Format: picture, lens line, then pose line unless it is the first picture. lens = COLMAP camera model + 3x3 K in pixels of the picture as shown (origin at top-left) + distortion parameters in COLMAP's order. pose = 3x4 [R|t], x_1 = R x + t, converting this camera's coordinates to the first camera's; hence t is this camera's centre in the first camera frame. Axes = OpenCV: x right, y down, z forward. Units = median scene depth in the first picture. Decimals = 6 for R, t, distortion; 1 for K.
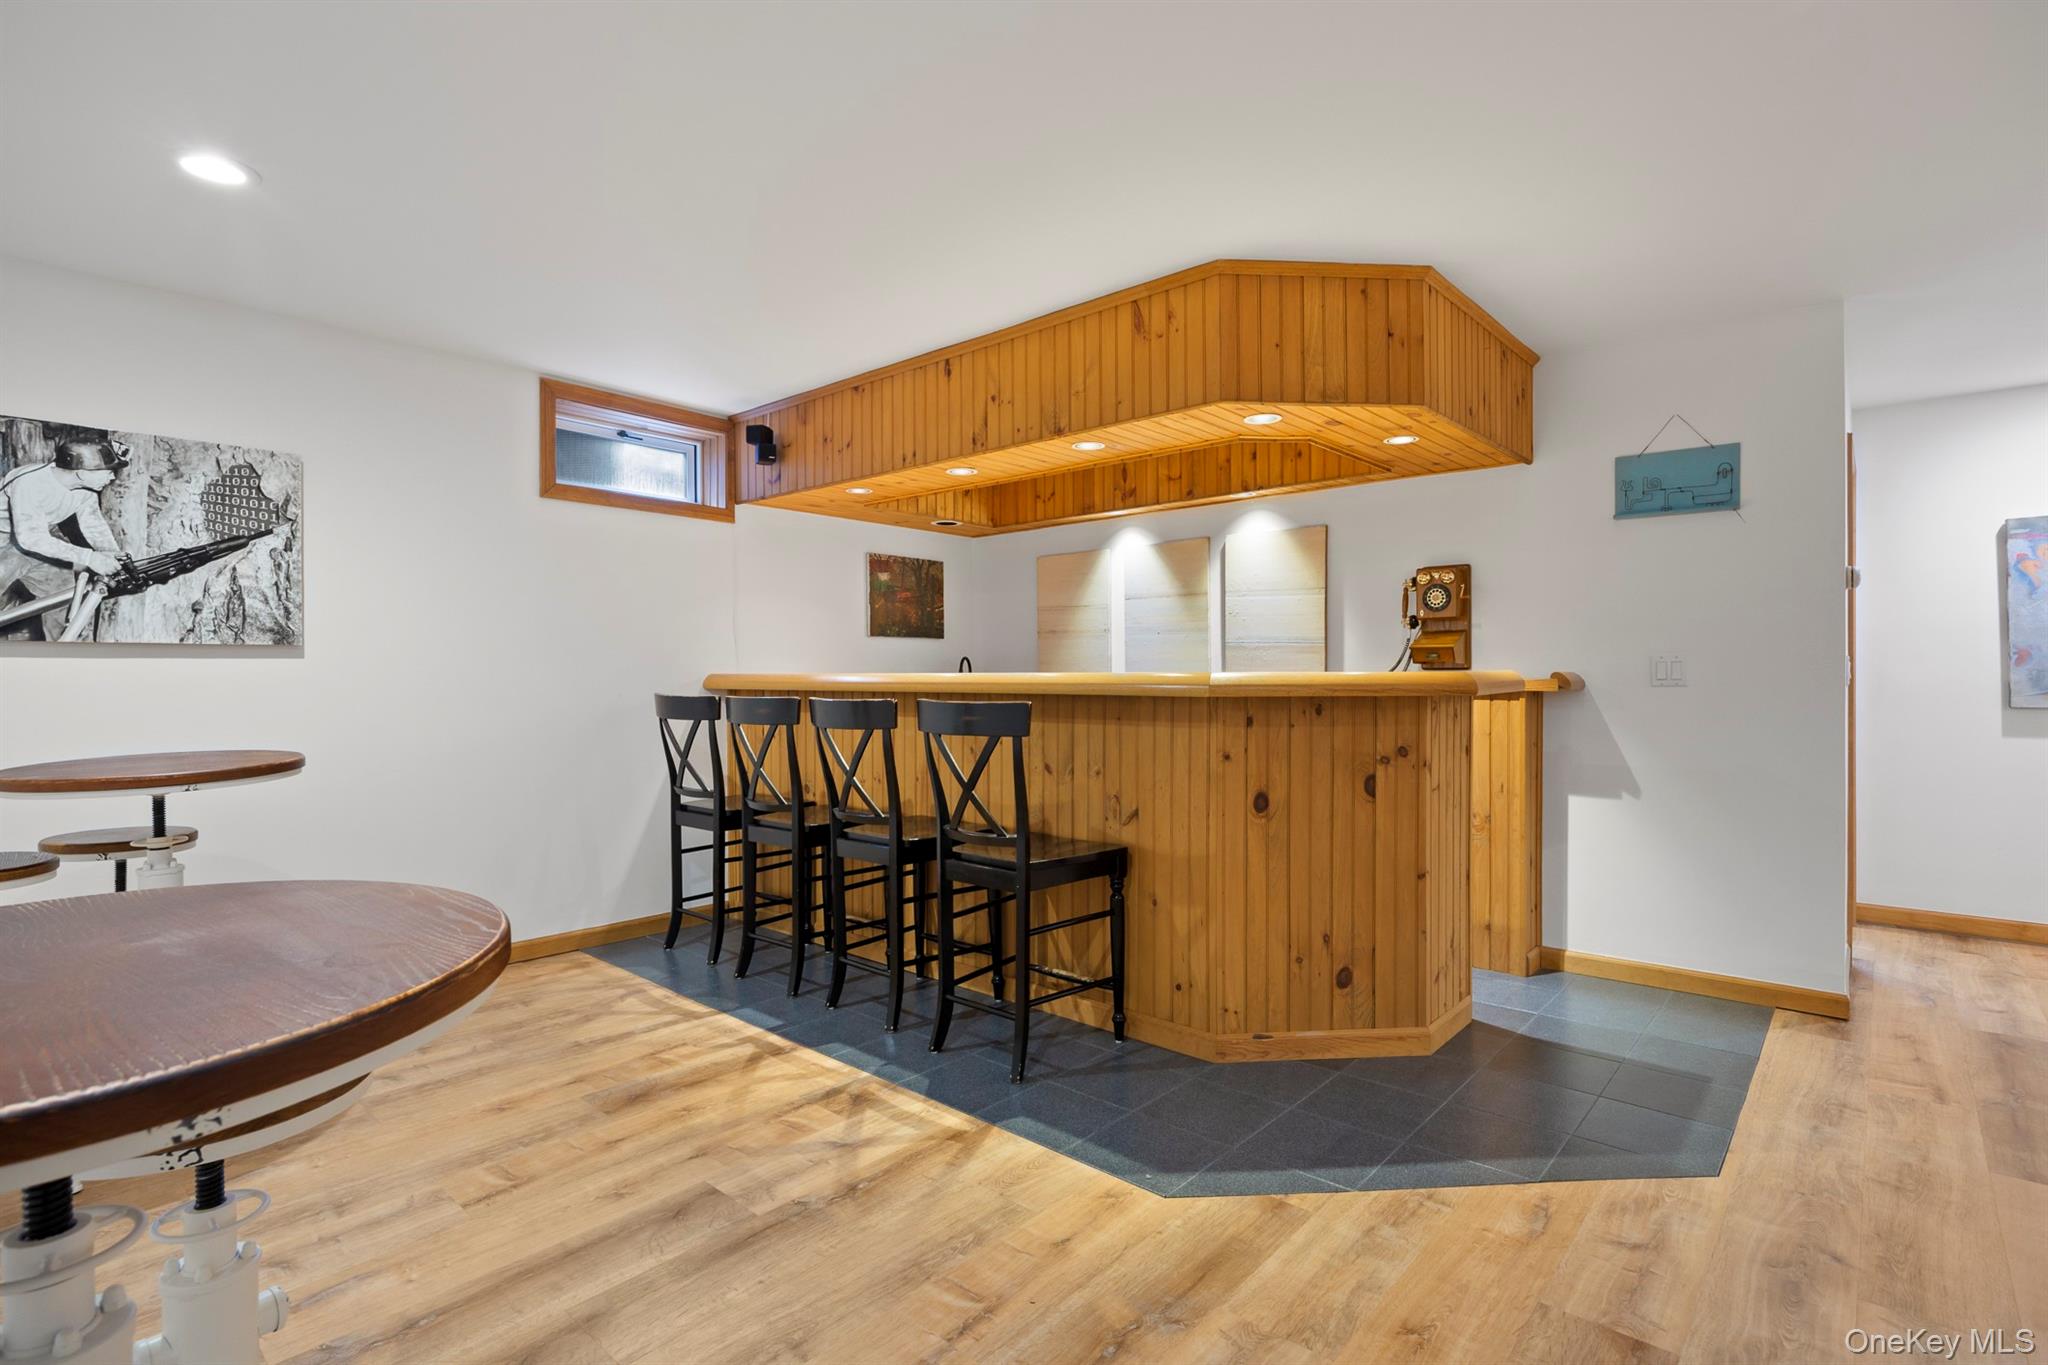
lens RADIAL K [[968.0, 0, 1026.2], [0, 968.0, 675.6], [0, 0, 1]] dist [-0.003717, -0.000453]
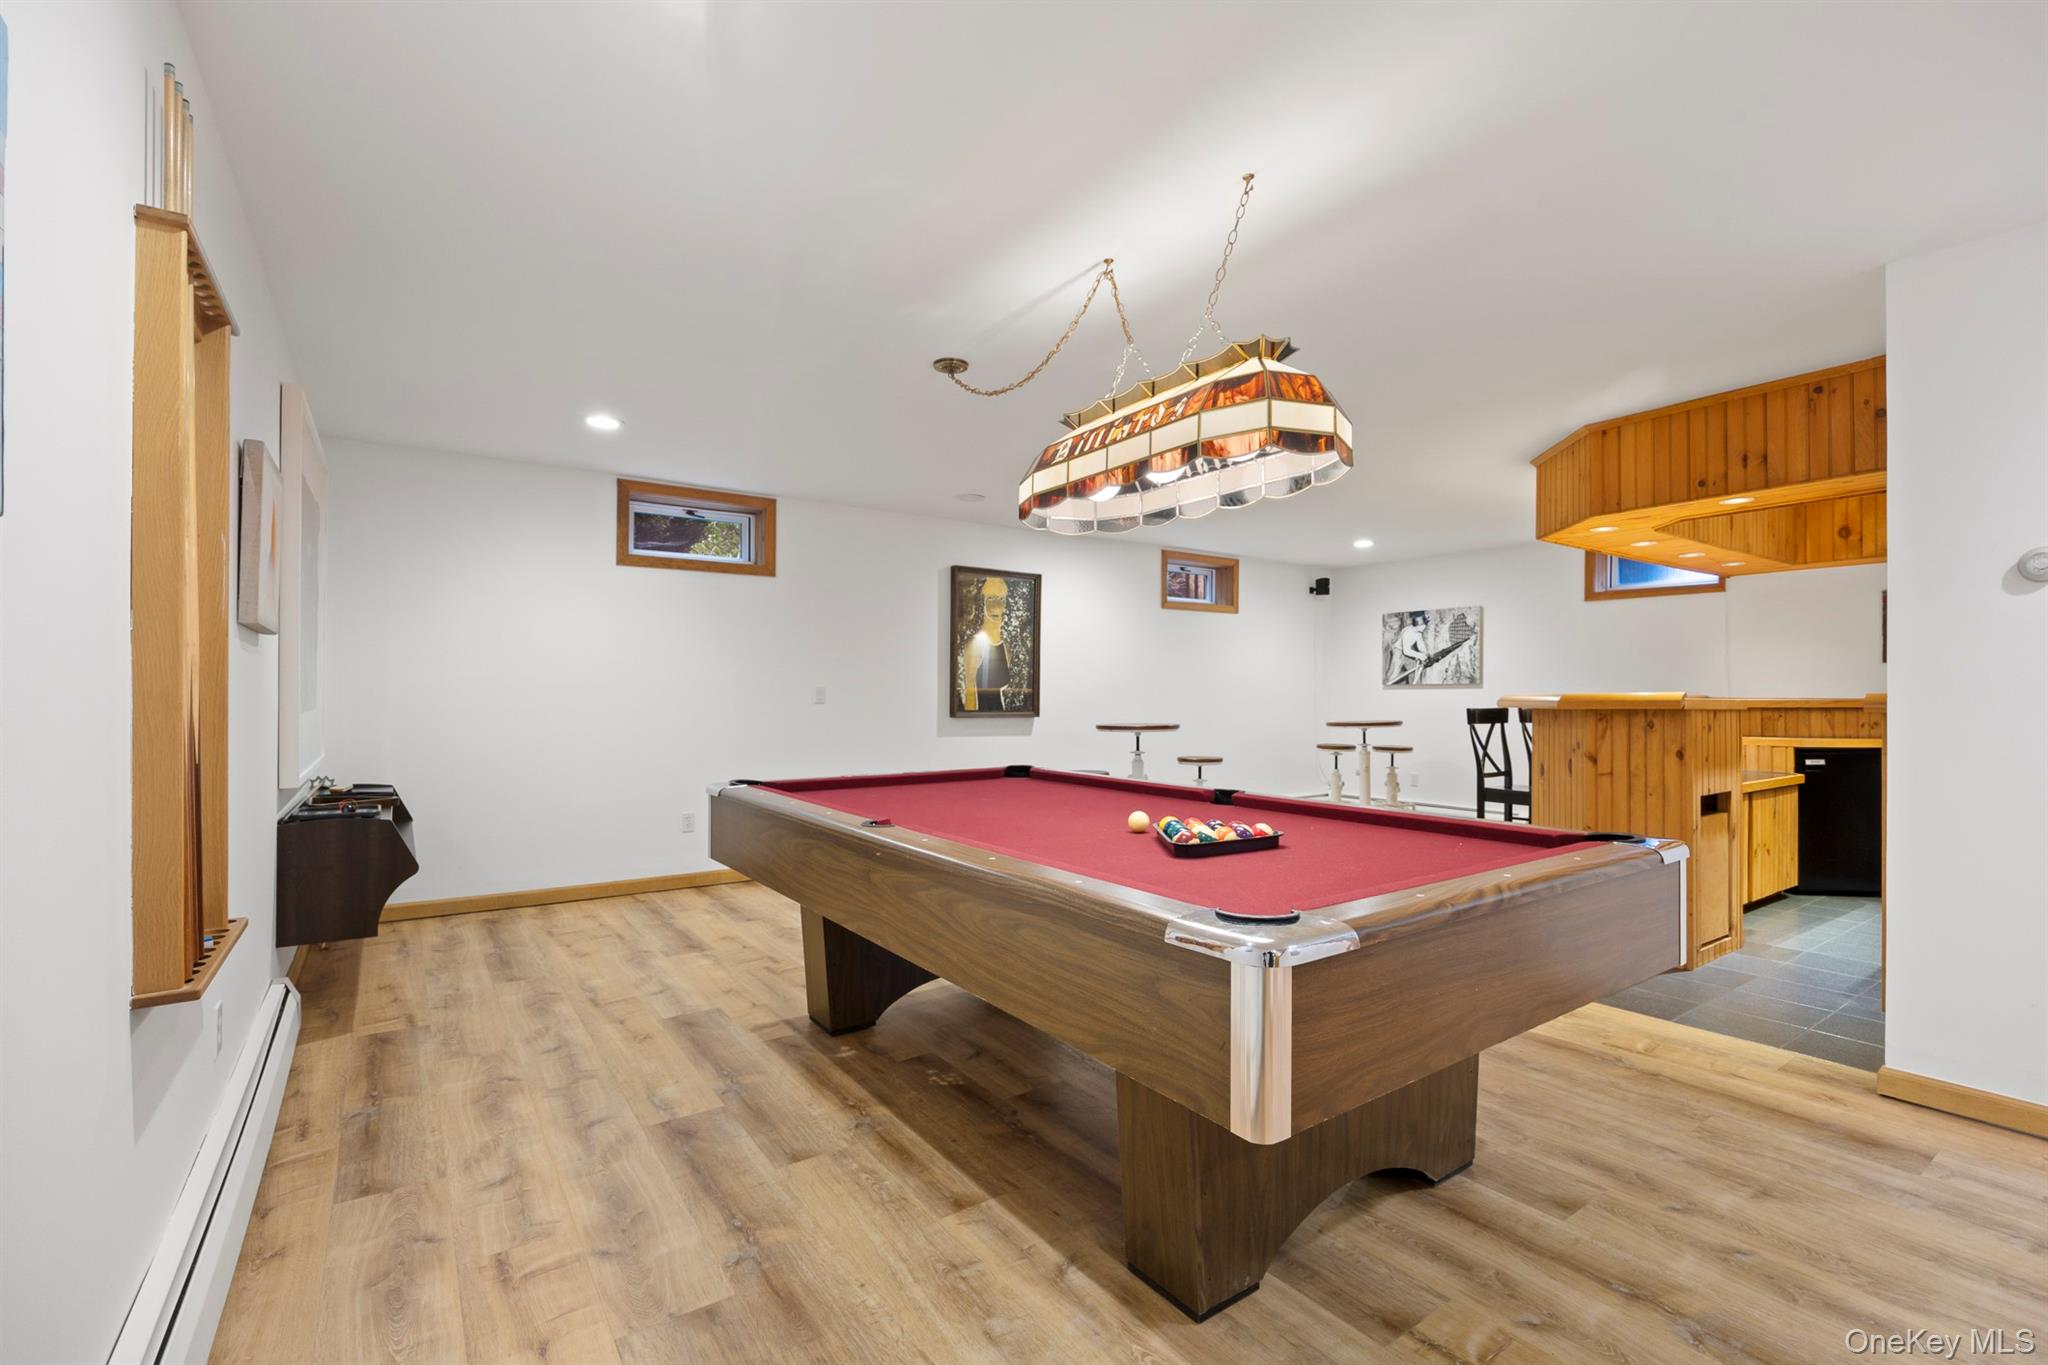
lens RADIAL K [[914.1, 0, 1026.1], [0, 914.1, 688.9], [0, 0, 1]] dist [-0.026375, -0.000520]
pose [[-0.231354, -0.004488, -0.972859, 1.920326], [-0.004472, 0.999984, -0.003549, -0.005020], [0.972859, 0.003529, -0.231370, 0.458693]]
